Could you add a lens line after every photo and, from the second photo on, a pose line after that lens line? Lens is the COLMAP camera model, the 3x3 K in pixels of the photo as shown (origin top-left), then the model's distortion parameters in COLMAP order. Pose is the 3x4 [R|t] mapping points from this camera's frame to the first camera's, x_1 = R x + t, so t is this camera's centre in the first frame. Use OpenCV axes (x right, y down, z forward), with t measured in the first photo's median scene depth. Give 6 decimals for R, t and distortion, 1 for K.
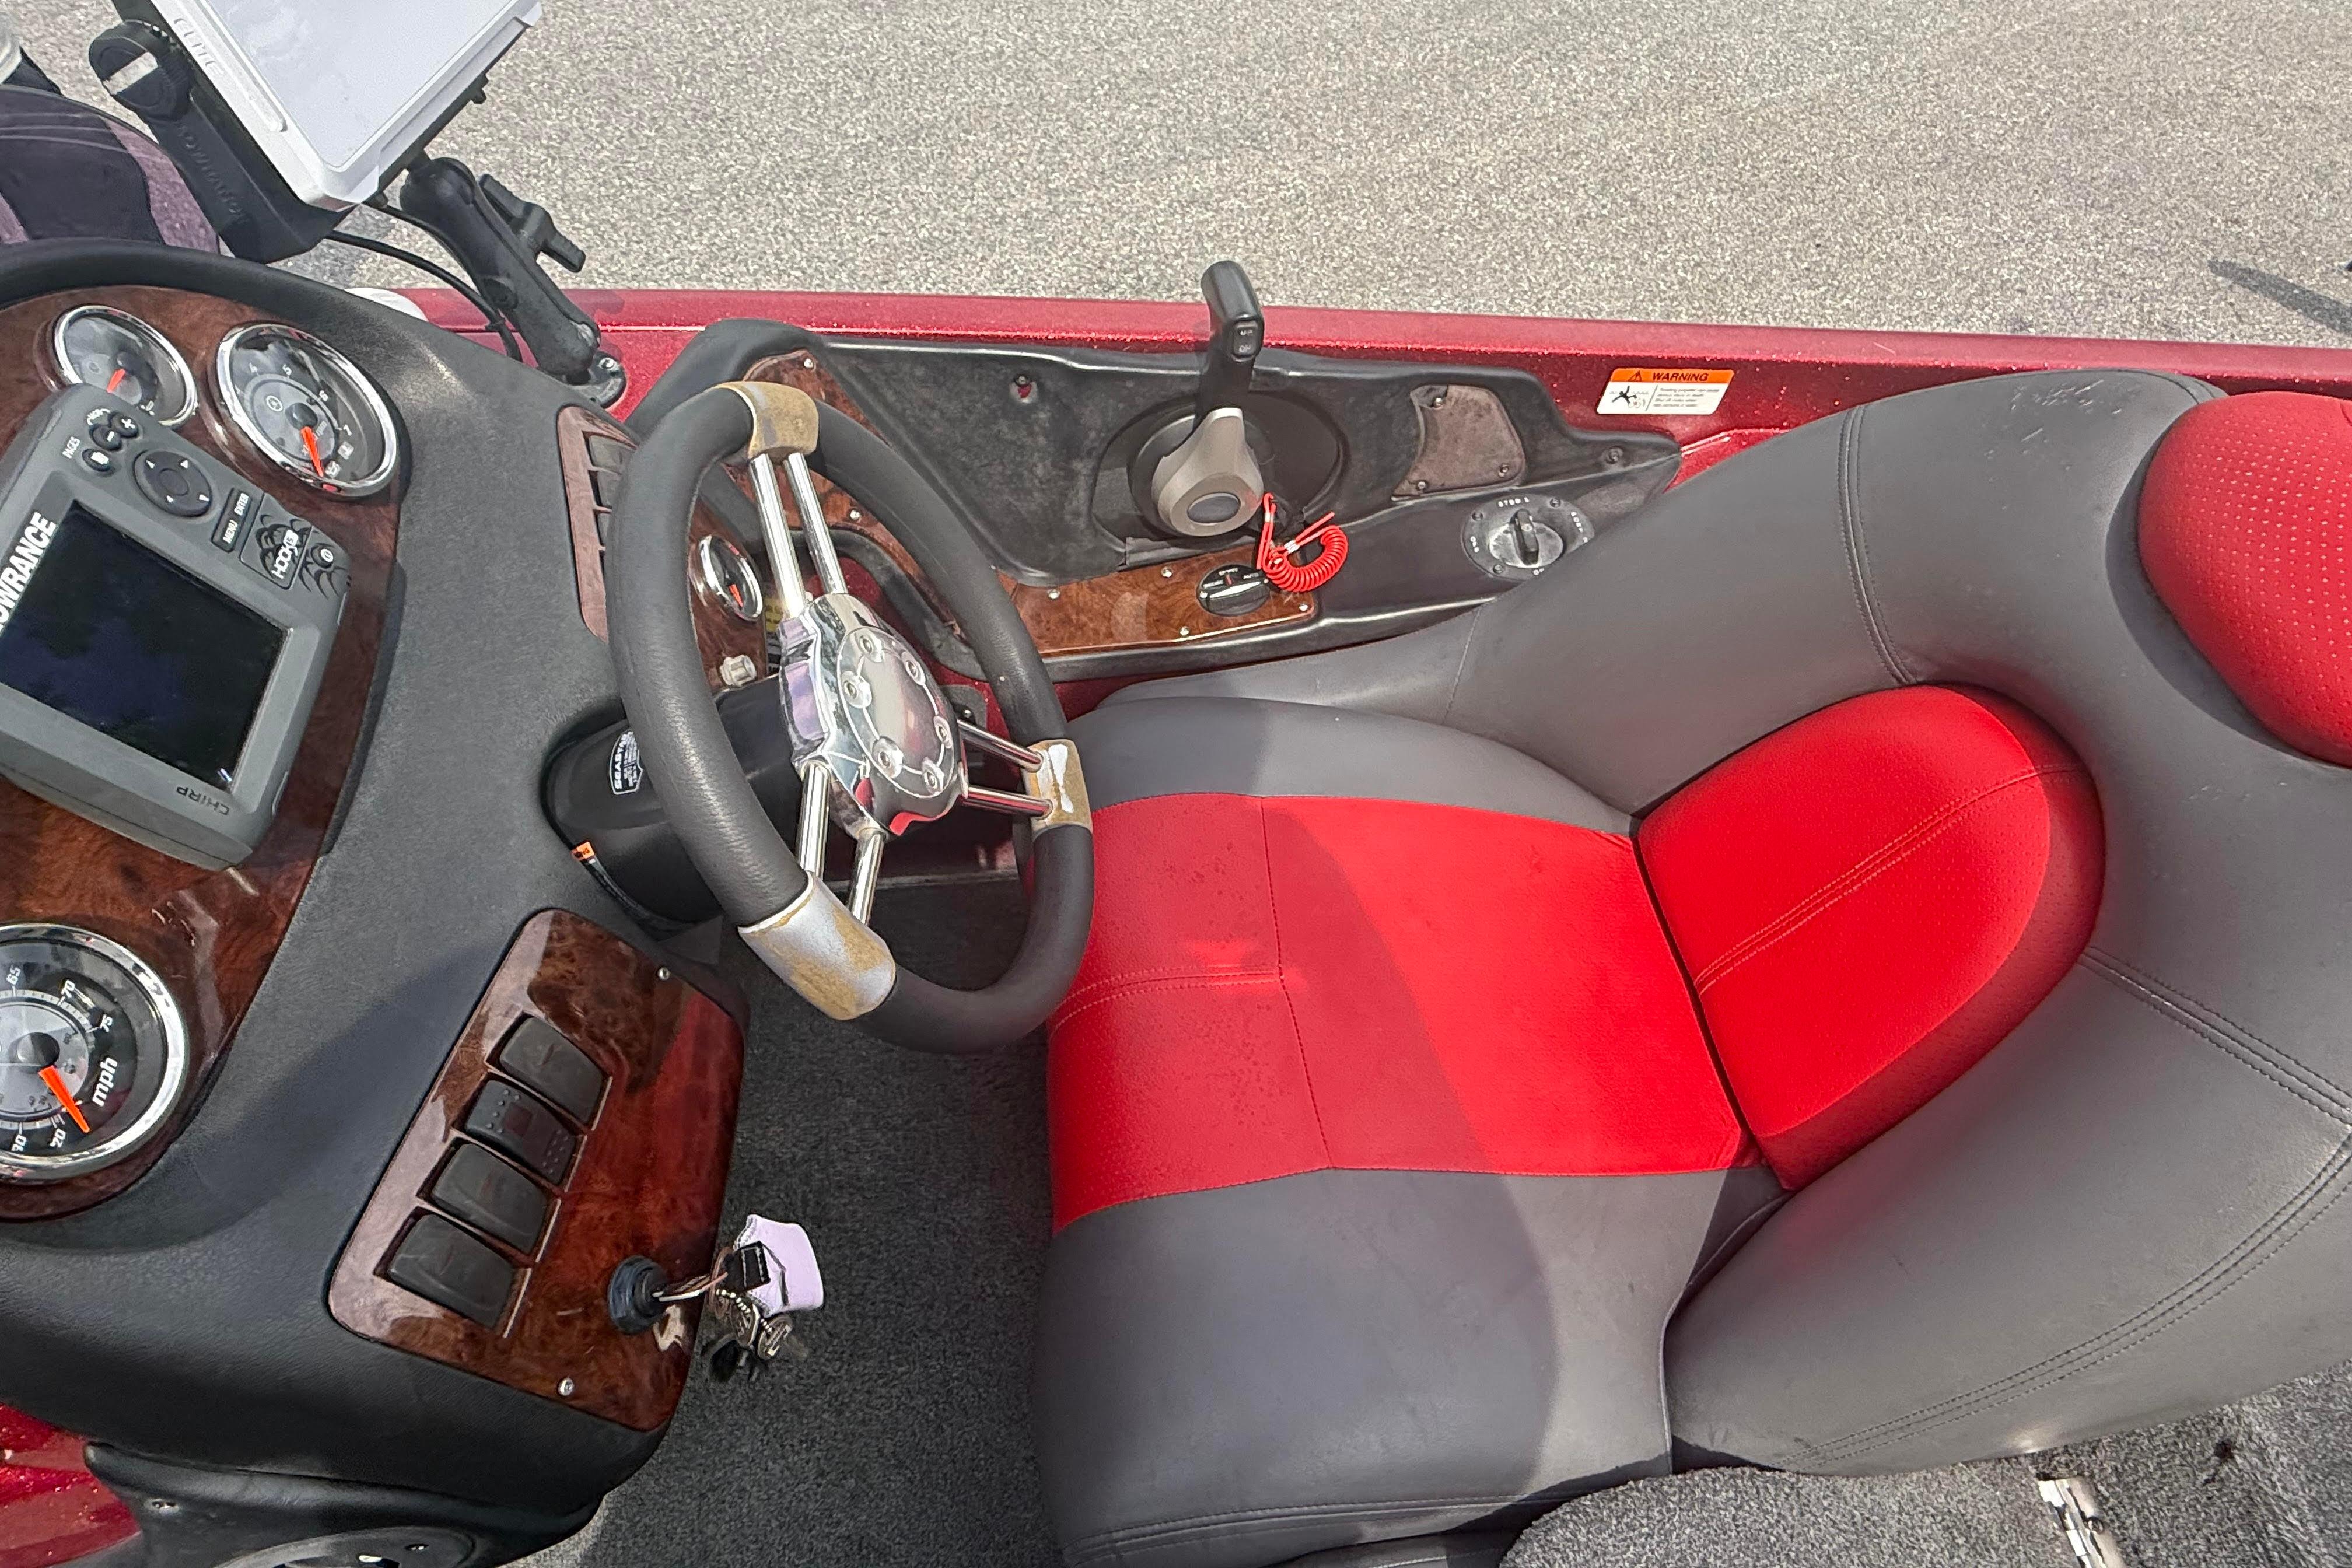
lens RADIAL K [[1367.7, 0, 1167.4], [0, 1367.7, 787.7], [0, 0, 1]] dist [0.001110, 0.001450]
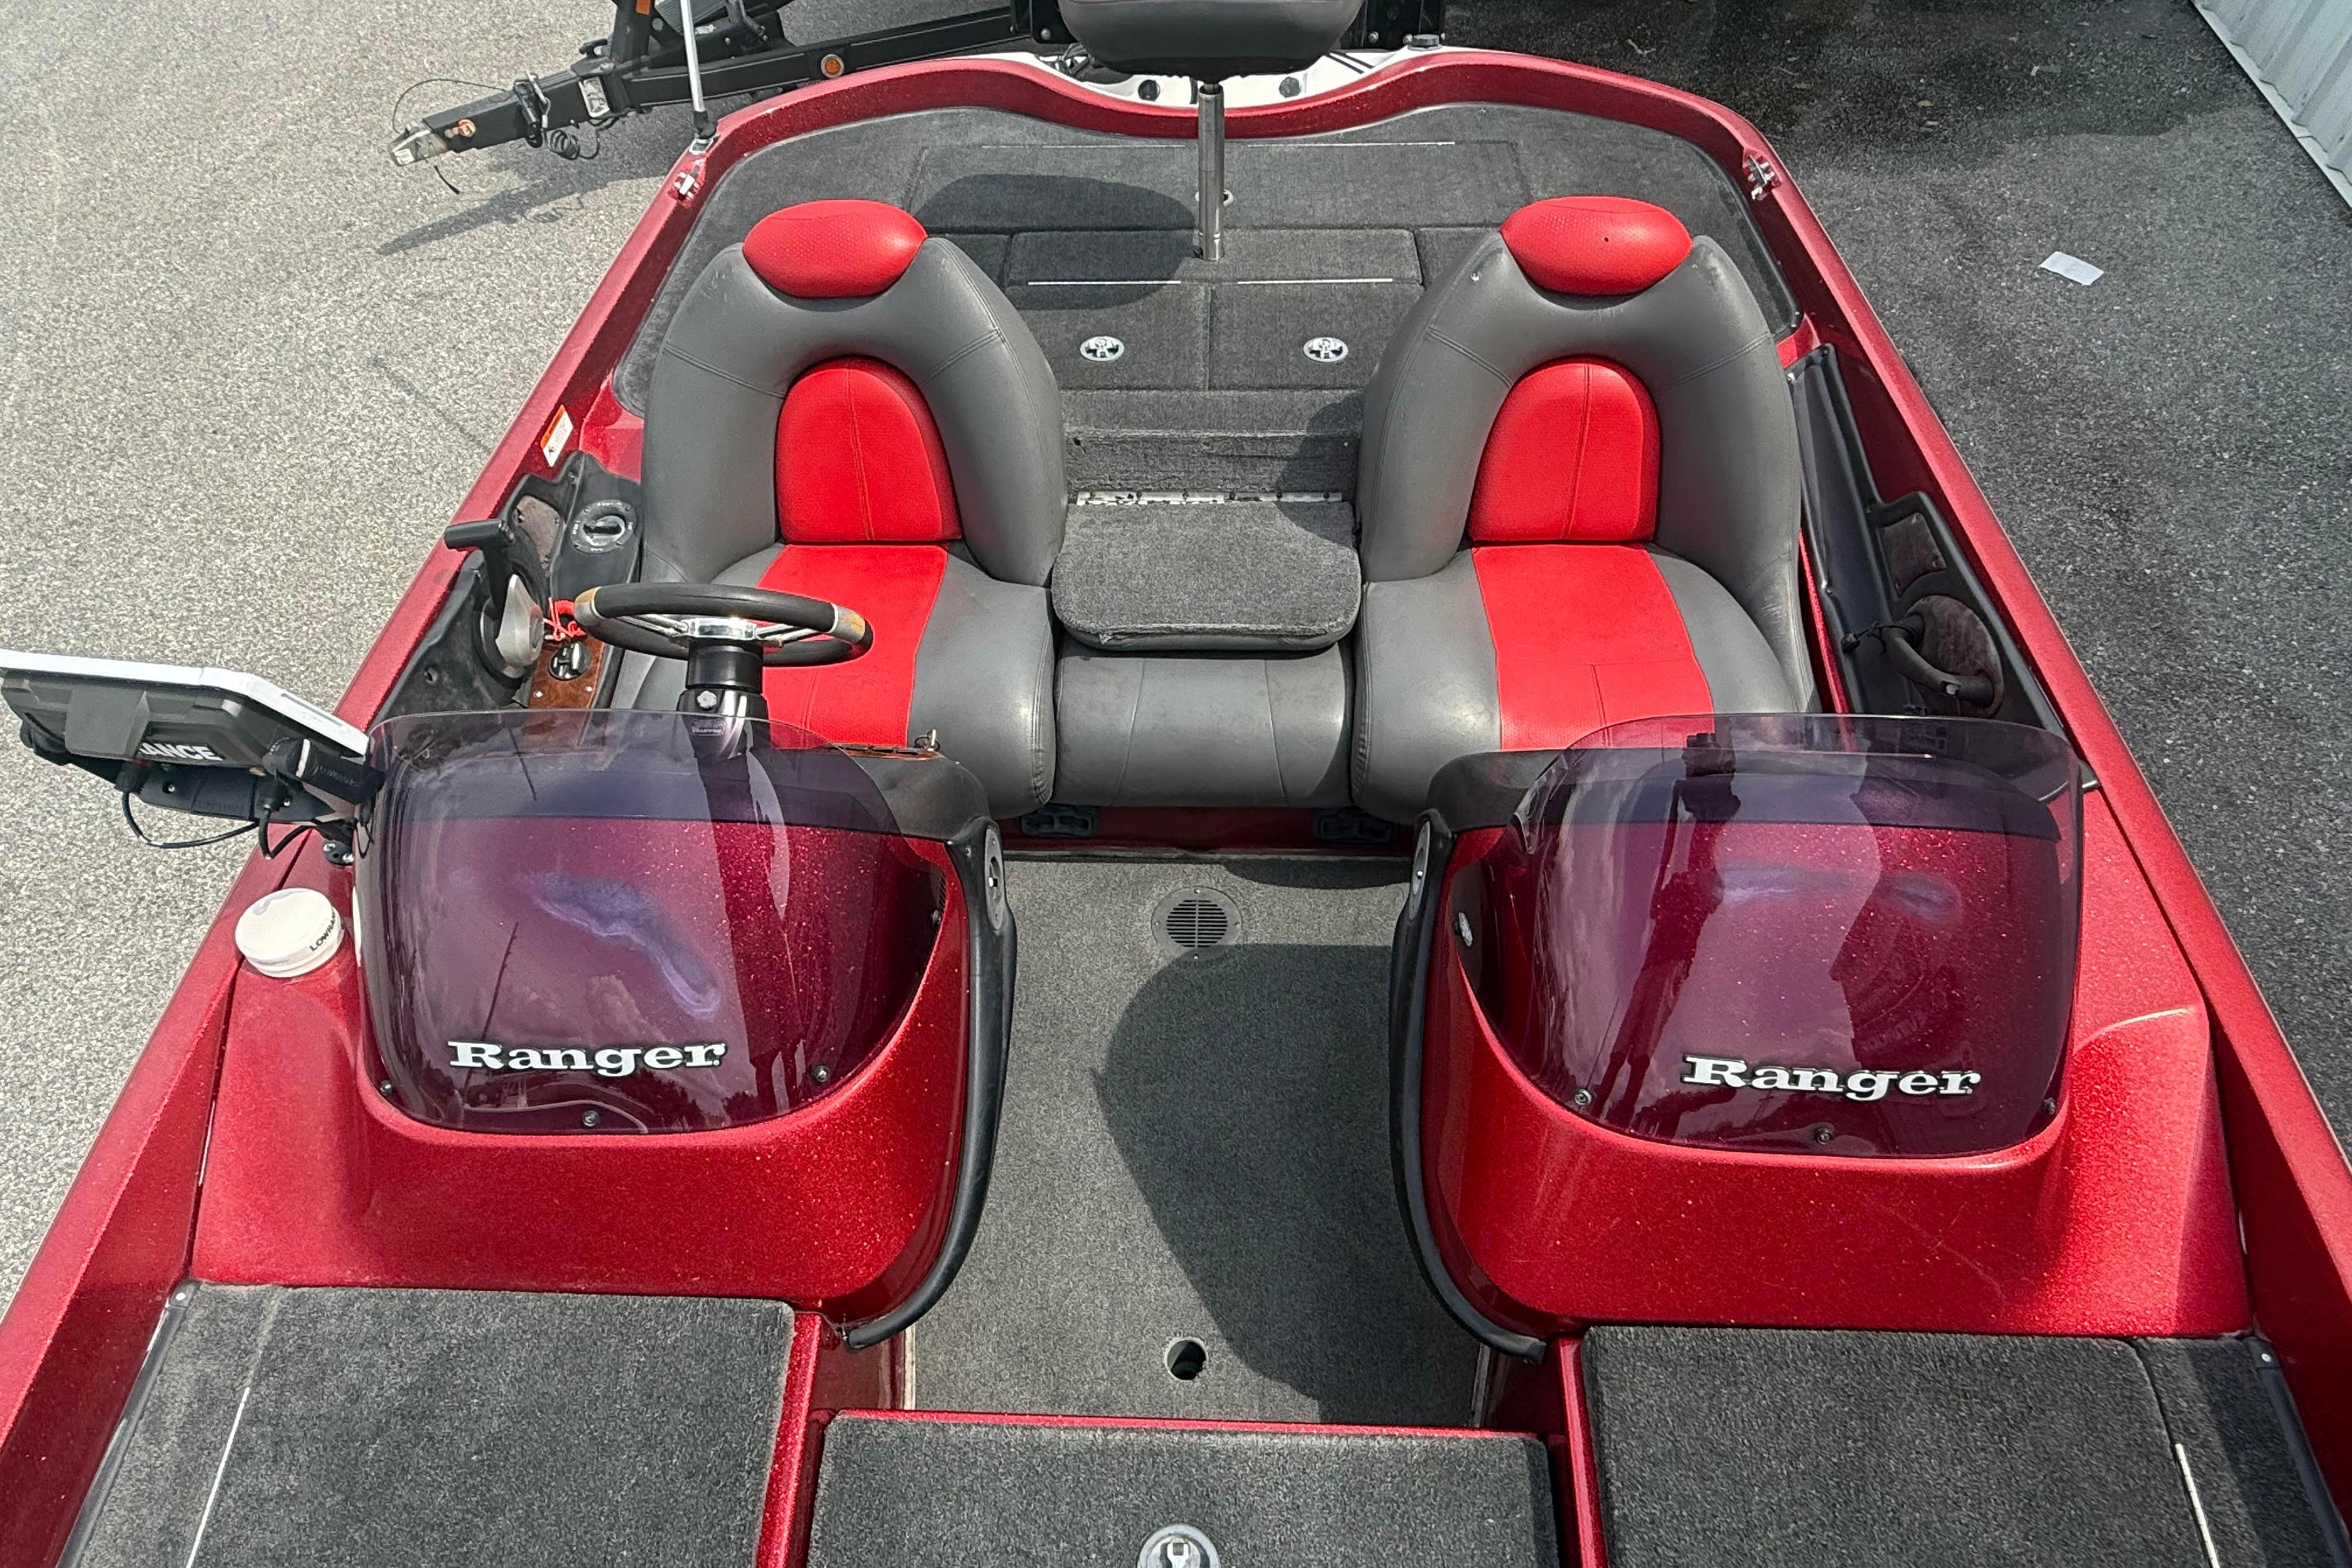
lens RADIAL K [[1367.7, 0, 1167.4], [0, 1367.7, 787.7], [0, 0, 1]] dist [0.001110, 0.001450]
pose [[0.133961, -0.811082, 0.569386, -0.988882], [0.815748, 0.416490, 0.401362, -0.159737], [-0.562681, 0.410708, 0.717432, -0.619959]]
